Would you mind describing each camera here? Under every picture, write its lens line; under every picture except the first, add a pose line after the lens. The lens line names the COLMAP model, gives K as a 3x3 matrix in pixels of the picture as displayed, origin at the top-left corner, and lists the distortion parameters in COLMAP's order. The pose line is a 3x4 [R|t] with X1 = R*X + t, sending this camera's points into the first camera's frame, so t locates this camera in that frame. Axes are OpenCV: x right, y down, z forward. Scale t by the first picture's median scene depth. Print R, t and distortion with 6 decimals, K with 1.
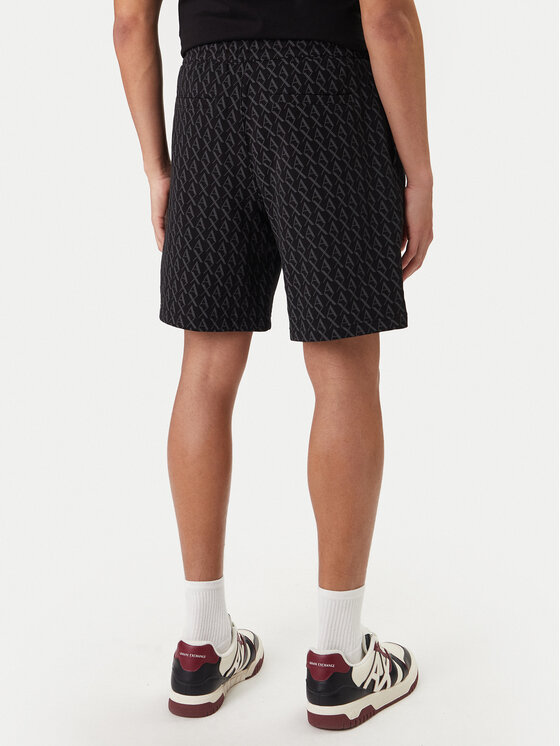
lens RADIAL K [[956.7, 0, 278.5], [0, 956.7, 372.5], [0, 0, 1]] dist [0.007034, 0.000000]
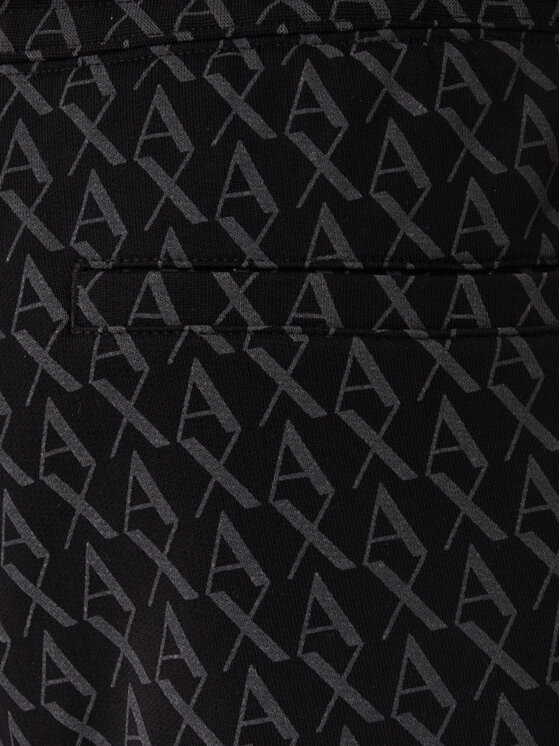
lens RADIAL K [[1218.4, 0, 281.2], [0, 1218.4, 373.1], [0, 0, 1]] dist [-0.147249, 0.000000]
pose [[0.999899, -0.011979, -0.007584, 0.025760], [0.011987, 0.999928, 0.000971, -0.274039], [0.007572, -0.001062, 0.999971, 0.801423]]
